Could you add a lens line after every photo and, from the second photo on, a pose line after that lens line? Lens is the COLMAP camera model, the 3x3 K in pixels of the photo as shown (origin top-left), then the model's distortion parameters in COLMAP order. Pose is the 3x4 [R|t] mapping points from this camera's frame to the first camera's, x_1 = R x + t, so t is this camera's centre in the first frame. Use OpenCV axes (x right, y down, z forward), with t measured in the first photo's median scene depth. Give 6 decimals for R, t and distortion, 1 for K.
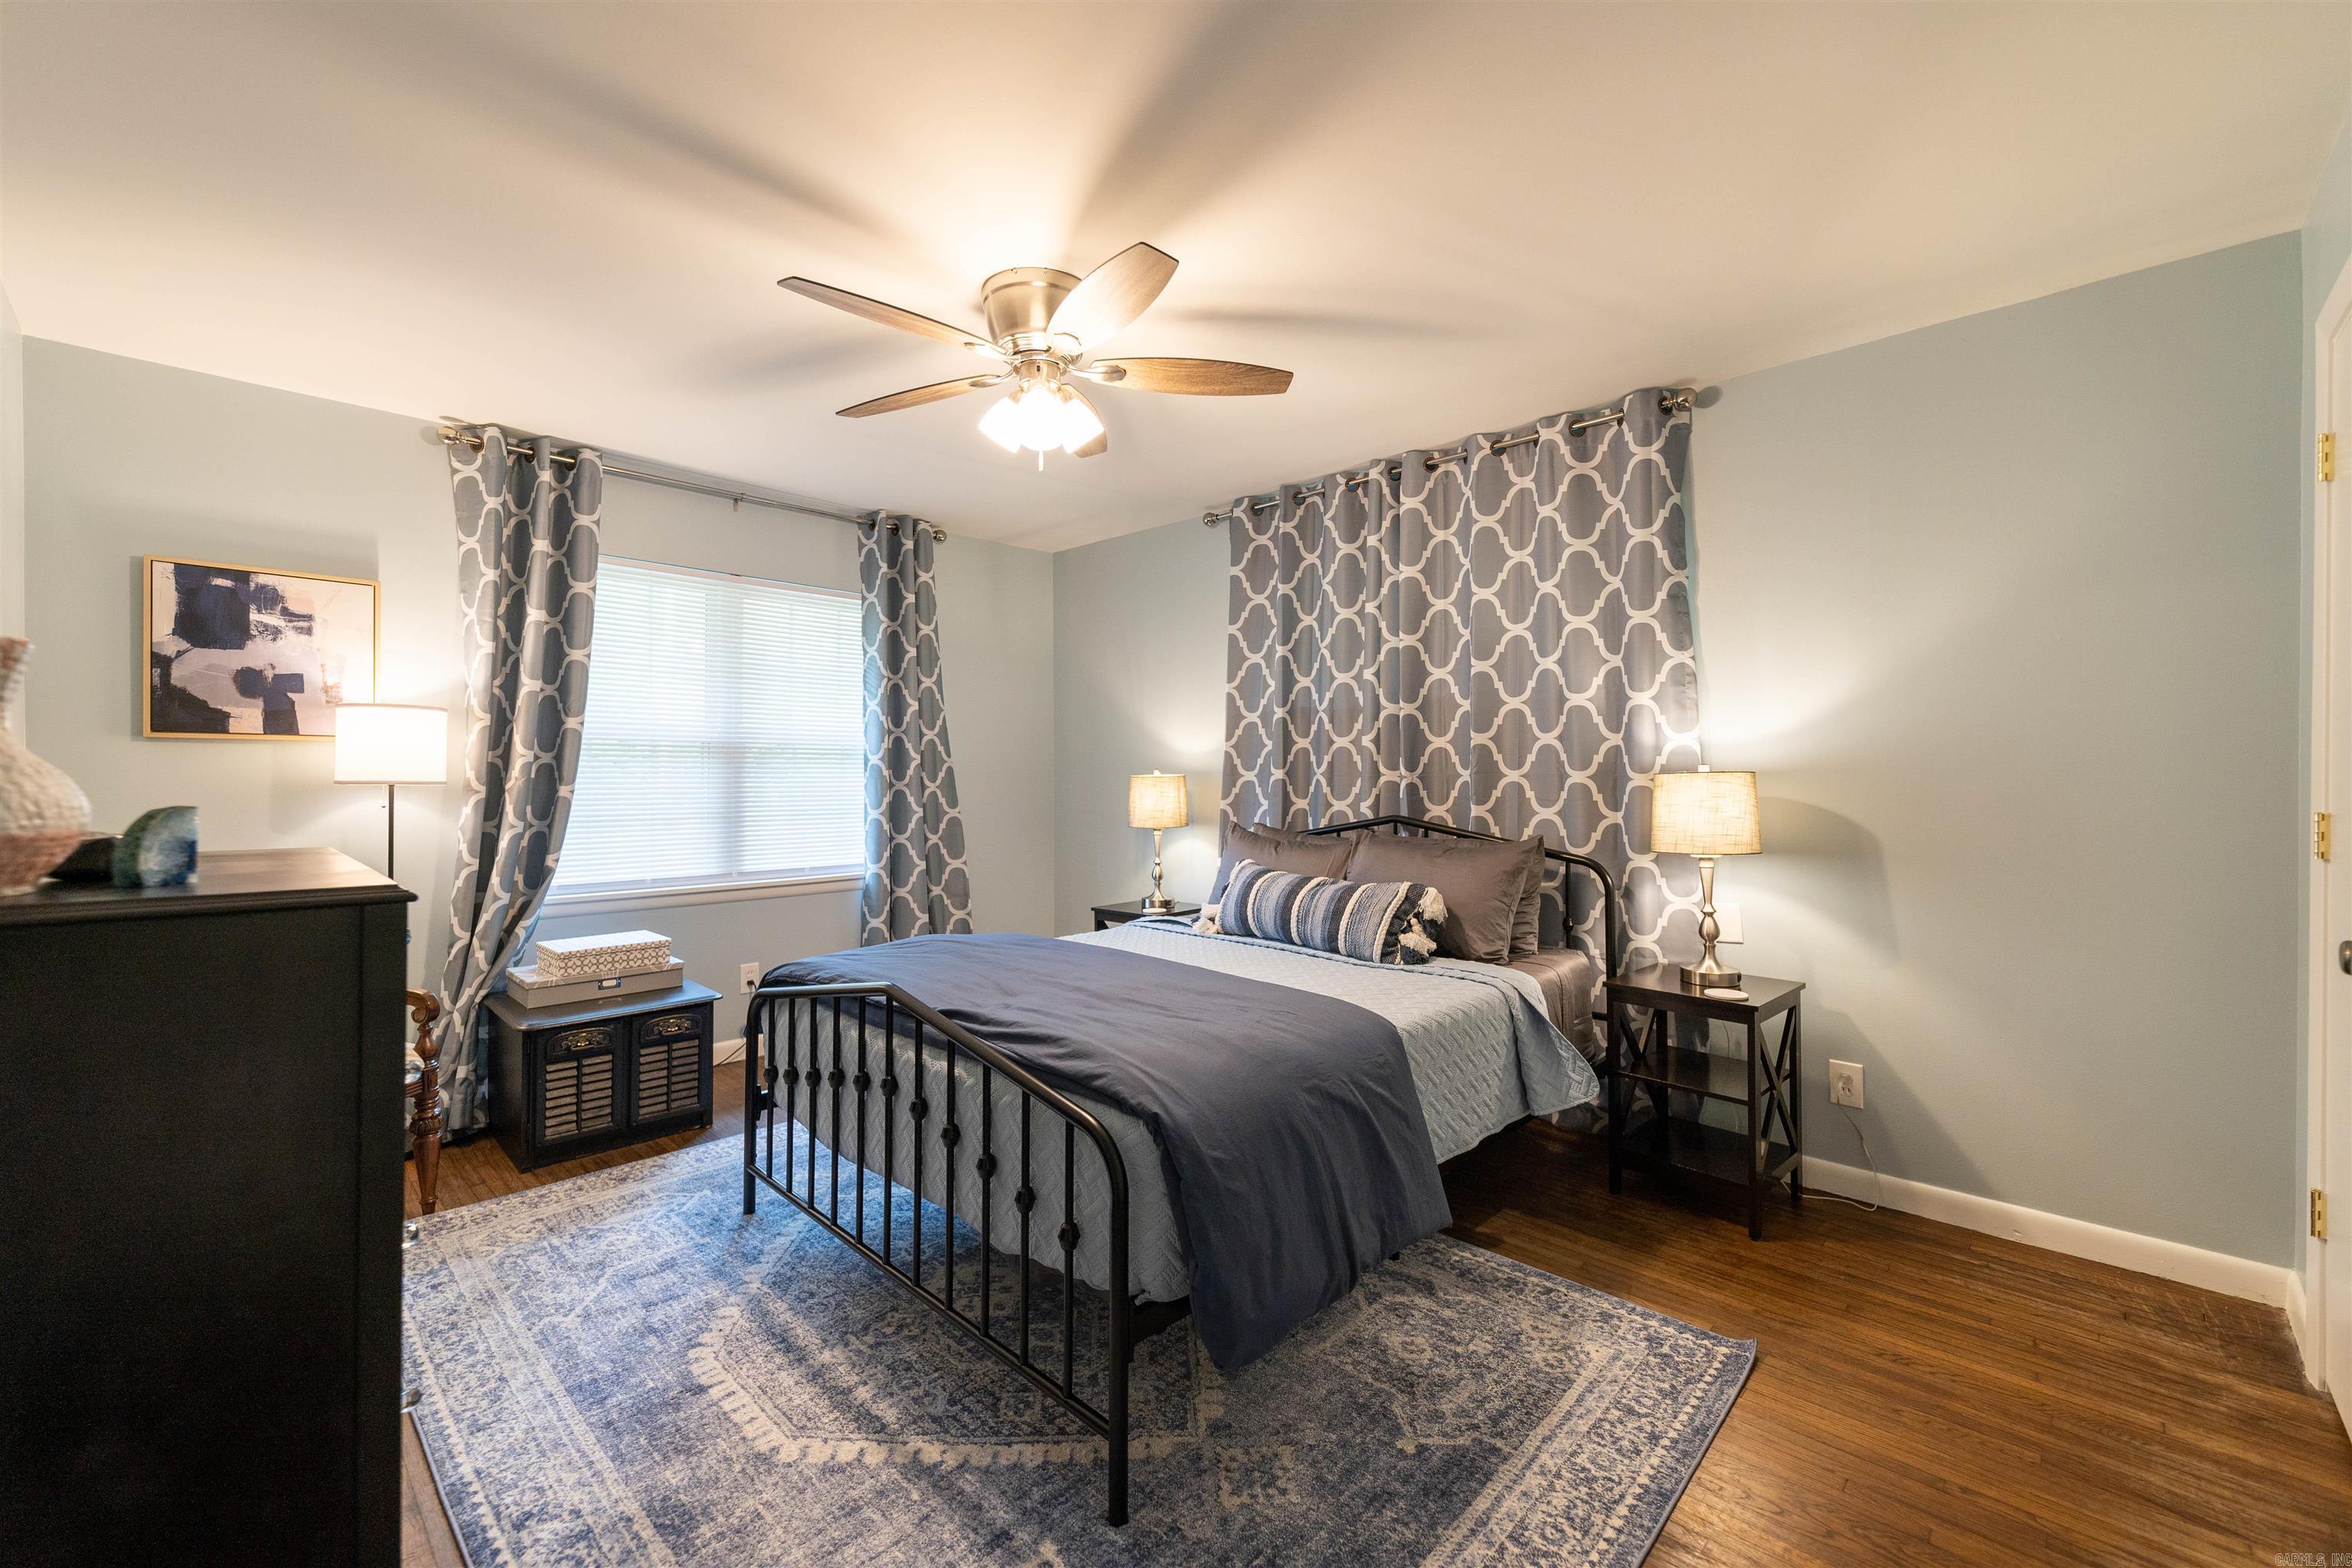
lens RADIAL K [[944.7, 0, 1164.5], [0, 944.7, 781.1], [0, 0, 1]] dist [-0.000606, -0.000509]
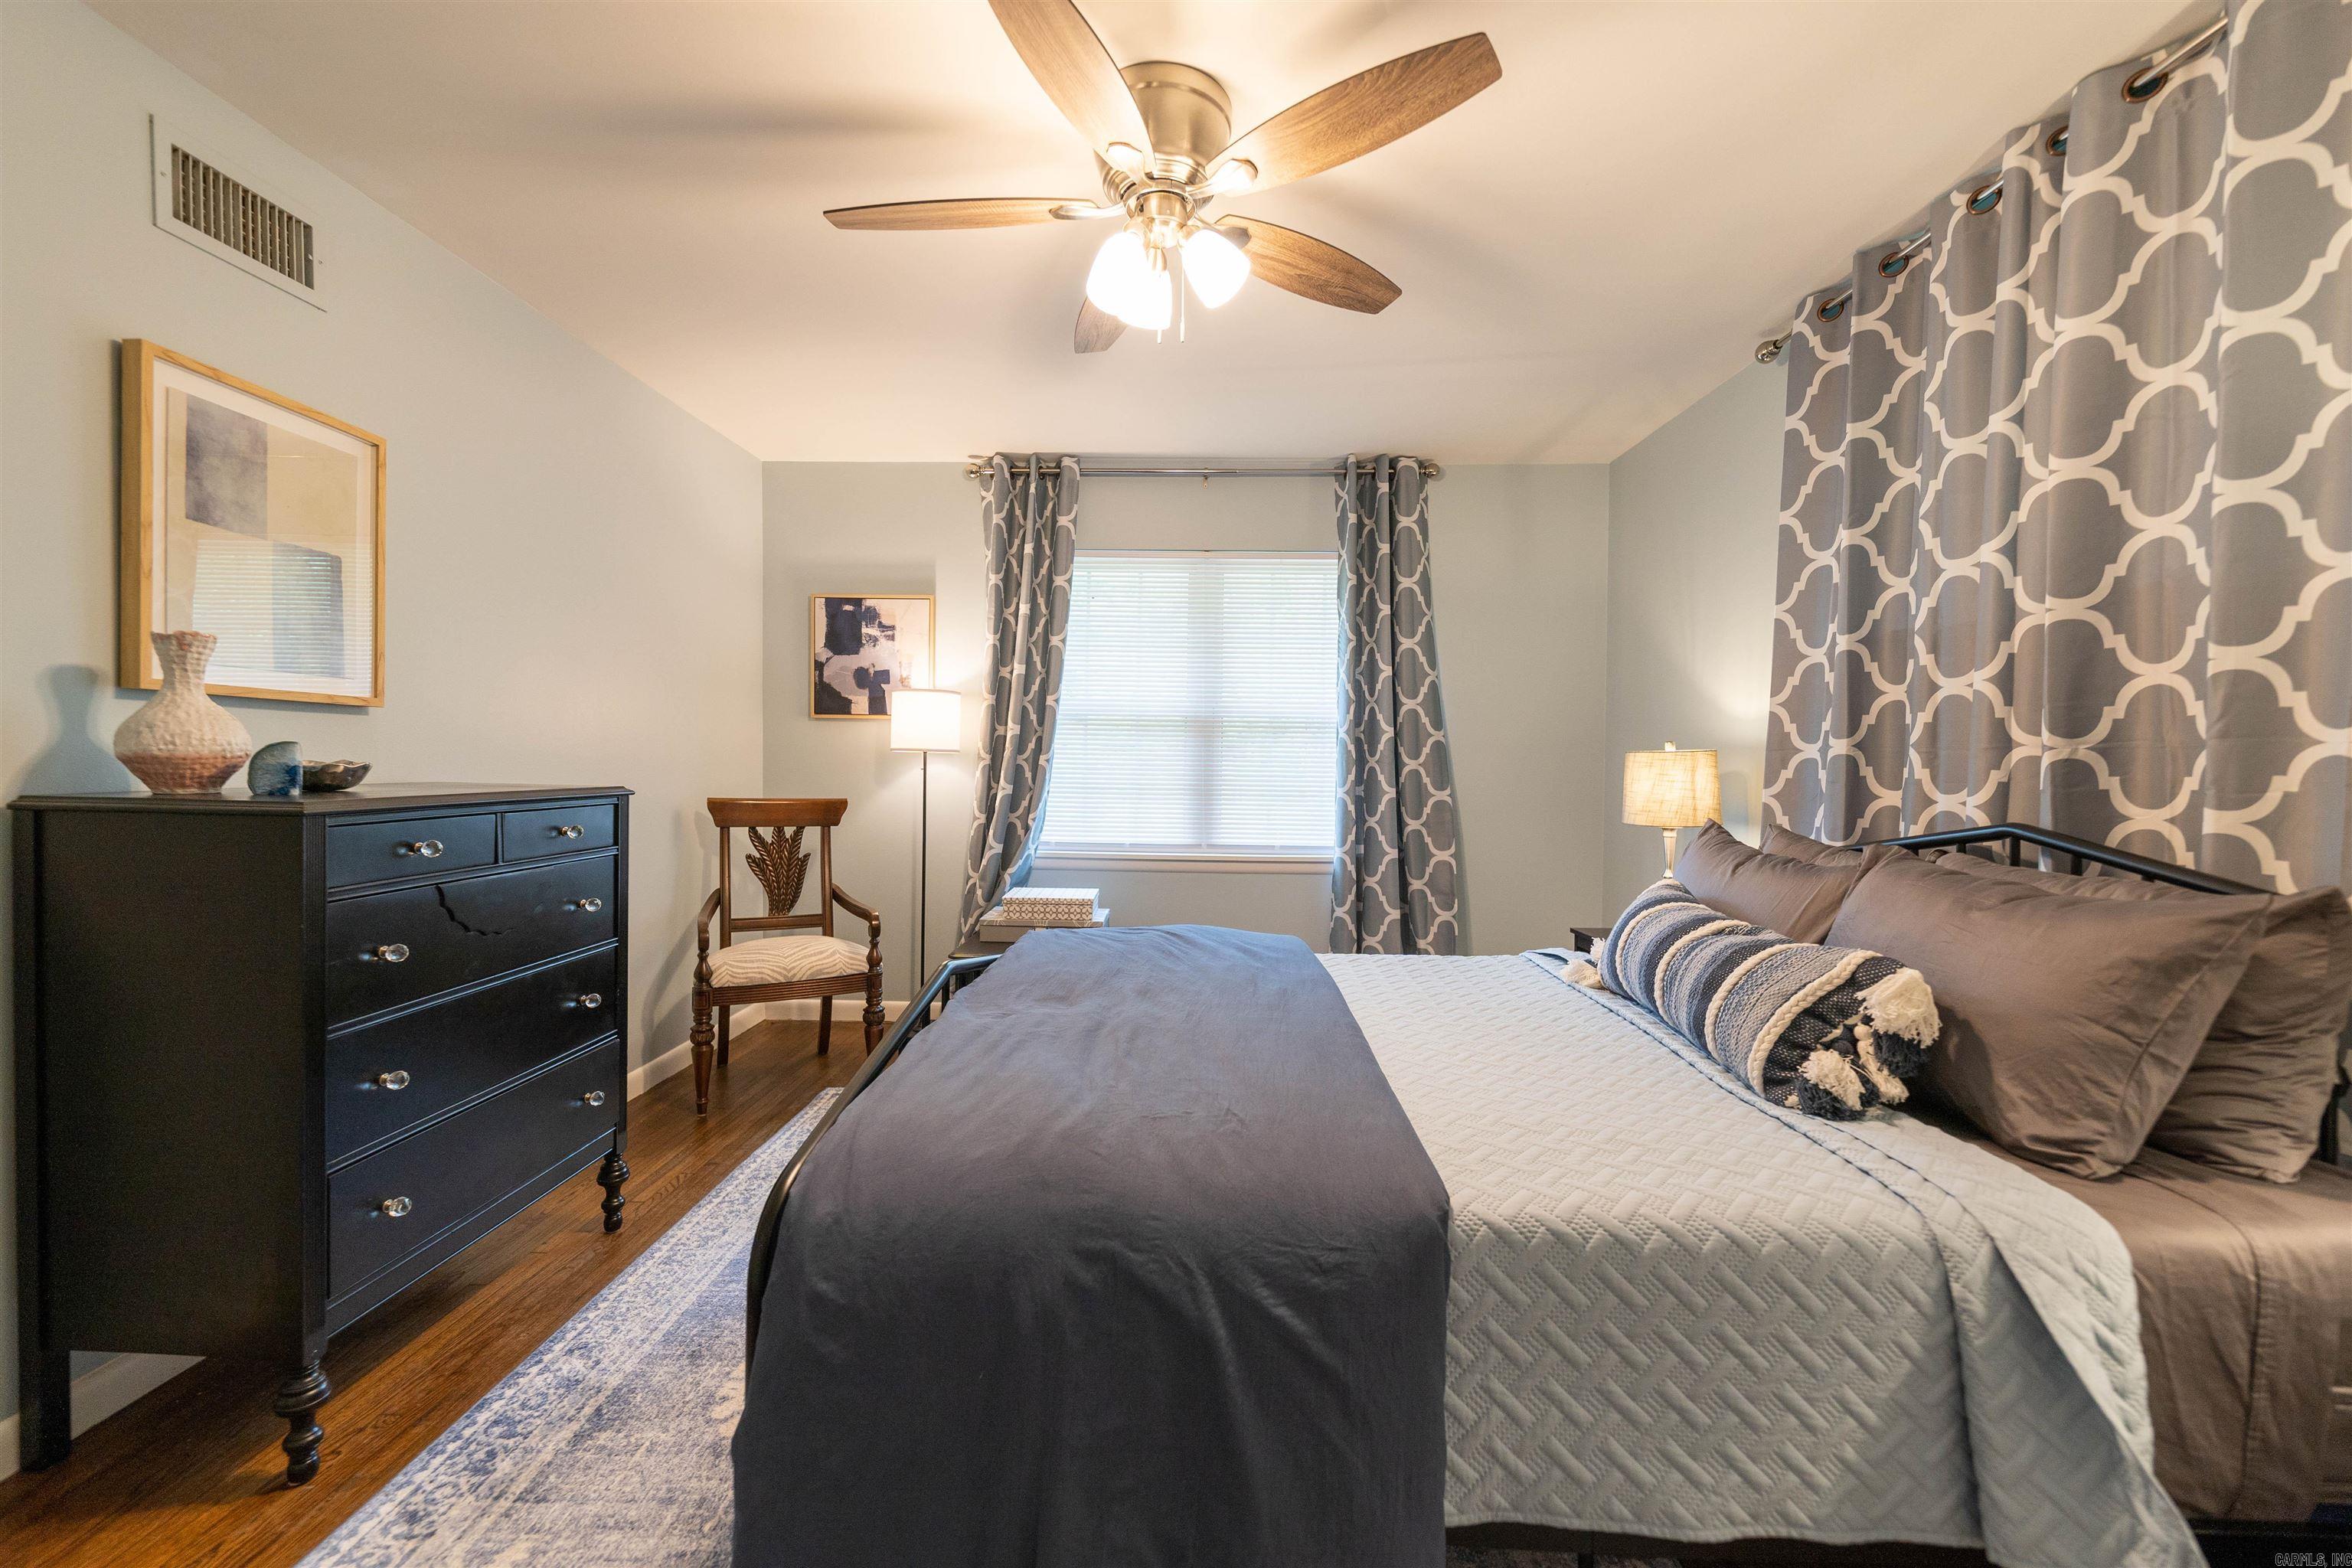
lens RADIAL K [[942.1, 0, 1176.0], [0, 942.1, 784.0], [0, 0, 1]] dist [0.002883, -0.000573]
pose [[0.680635, 0.027298, -0.732114, 0.302515], [-0.017373, 0.999626, 0.021121, 0.012047], [0.732416, -0.001657, 0.680855, 0.320916]]
